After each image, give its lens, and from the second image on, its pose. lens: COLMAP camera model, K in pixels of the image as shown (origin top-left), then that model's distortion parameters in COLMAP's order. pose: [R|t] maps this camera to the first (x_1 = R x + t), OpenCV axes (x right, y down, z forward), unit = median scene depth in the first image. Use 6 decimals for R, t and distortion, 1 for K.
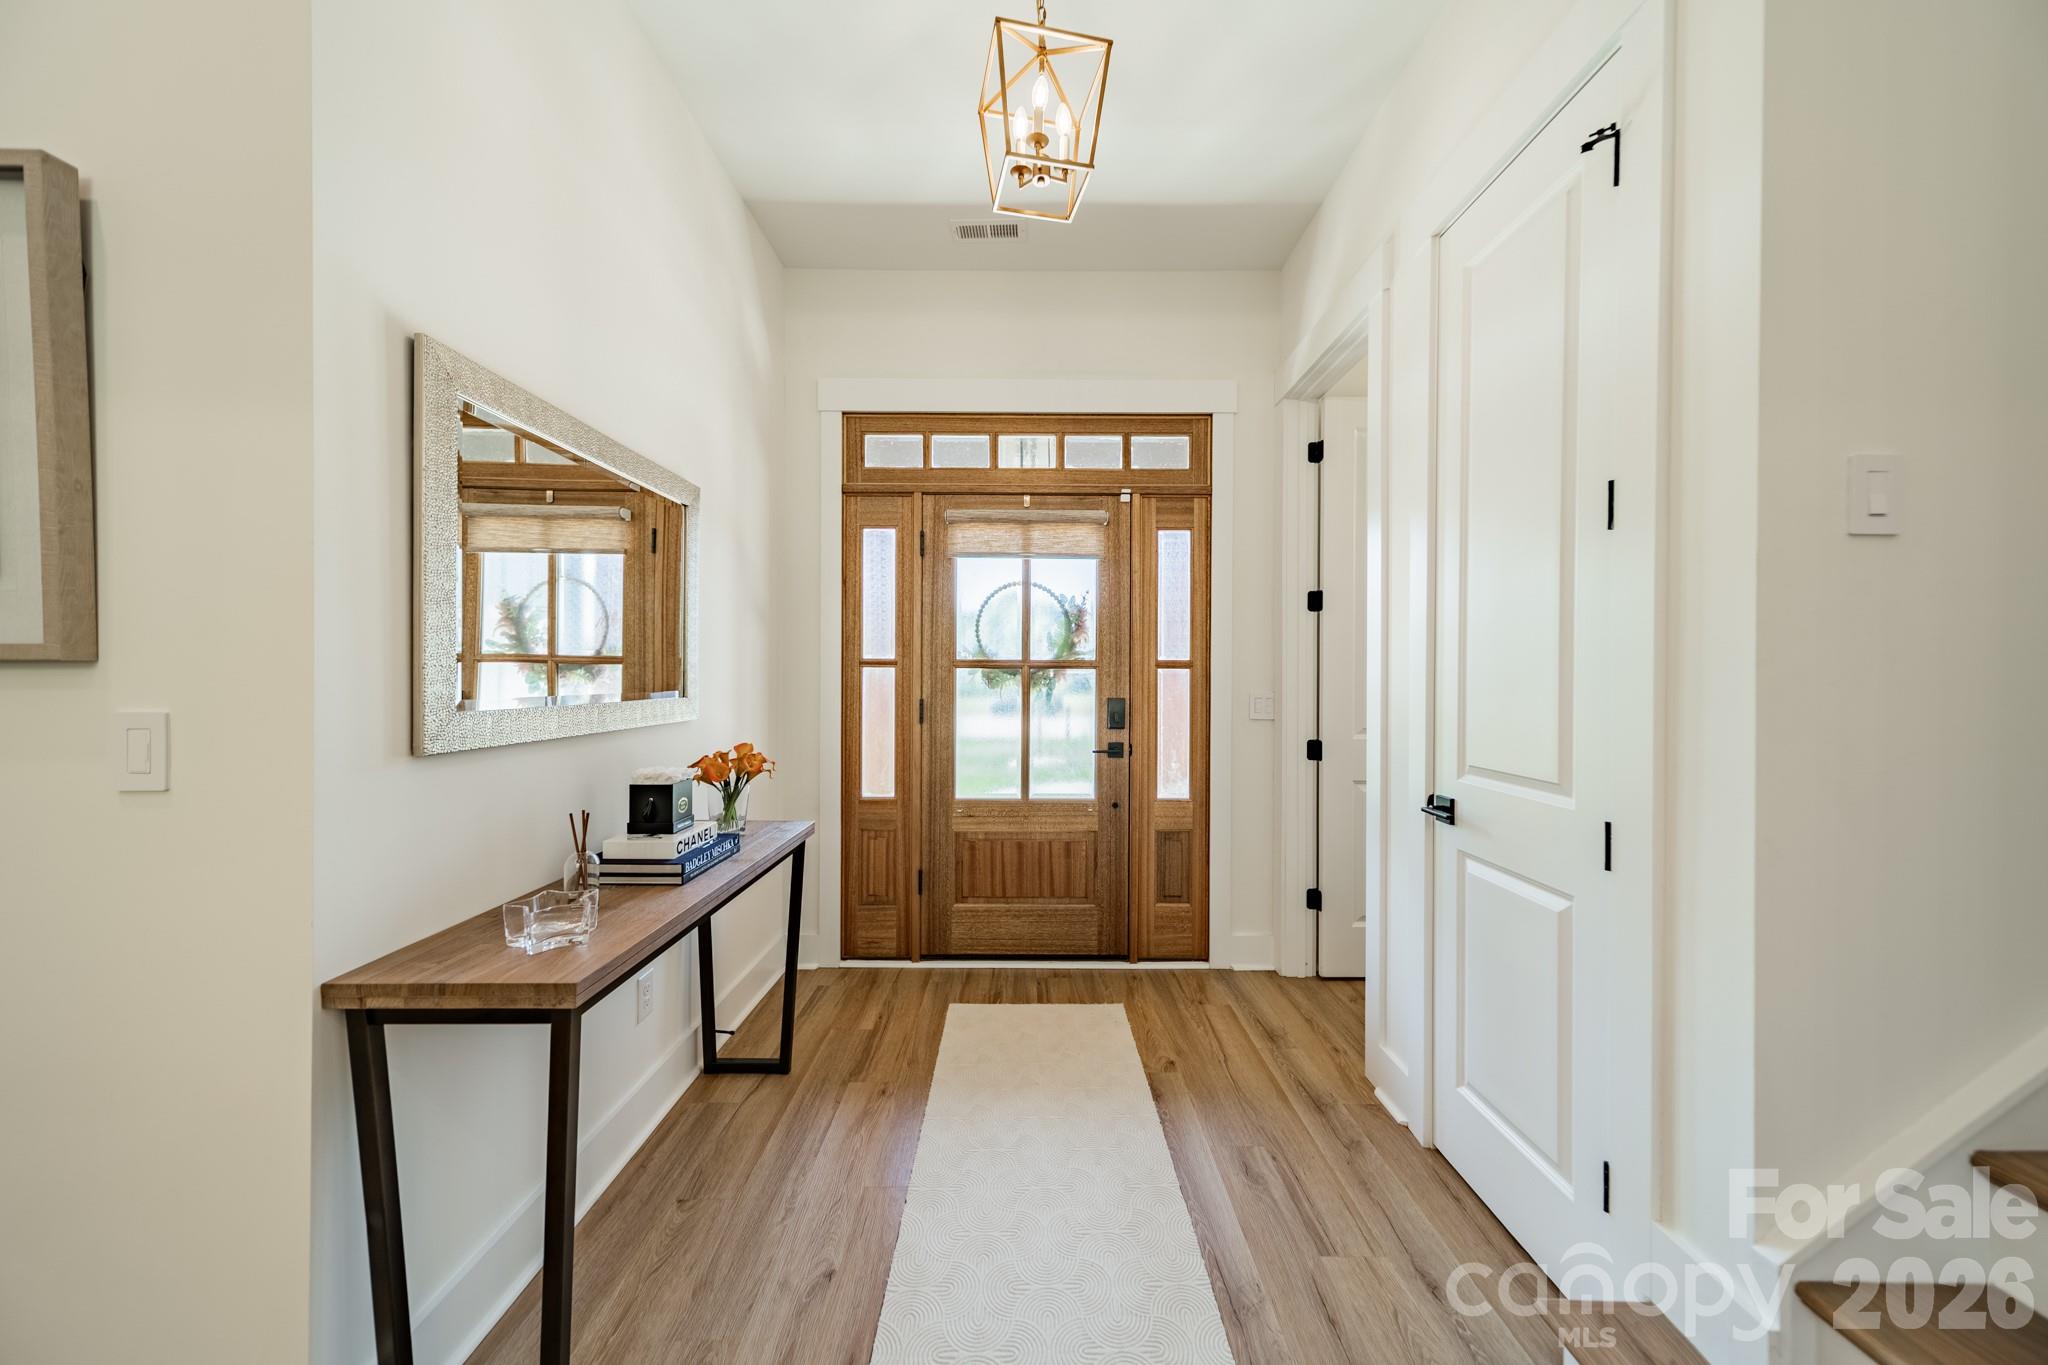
lens RADIAL K [[724.0, 0, 1029.1], [0, 724.0, 677.0], [0, 0, 1]] dist [0.006617, 0.000232]
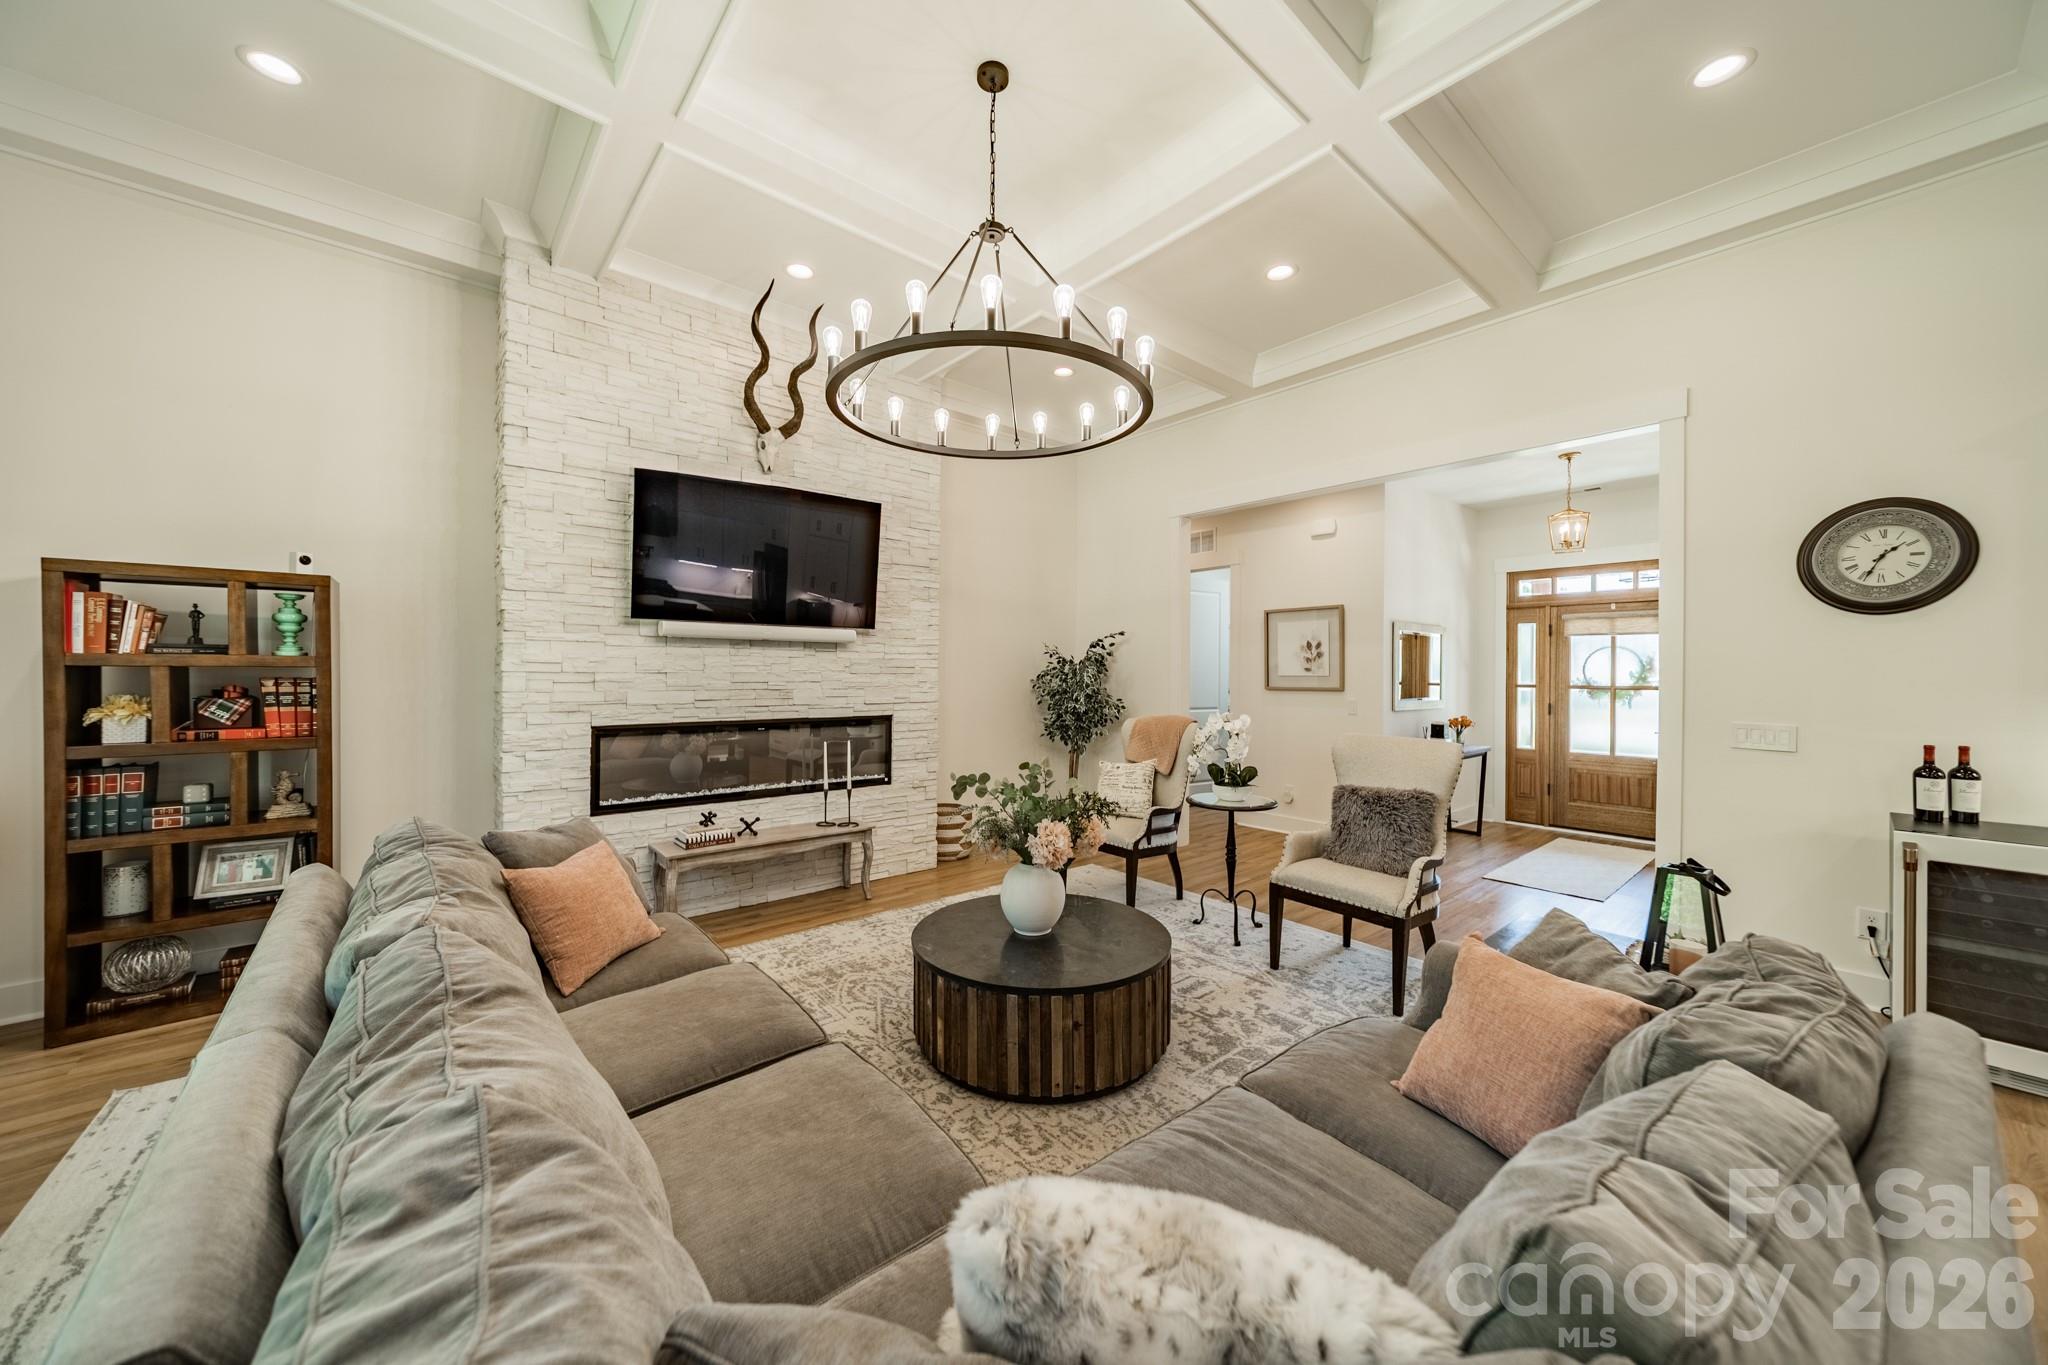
lens RADIAL K [[724.0, 0, 1018.6], [0, 724.0, 678.1], [0, 0, 1]] dist [0.006617, 0.000232]
pose [[0.645526, 0.005566, -0.763718, 0.468244], [-0.002222, 0.999983, 0.005410, -0.051113], [0.763735, -0.001796, 0.645527, -1.547008]]
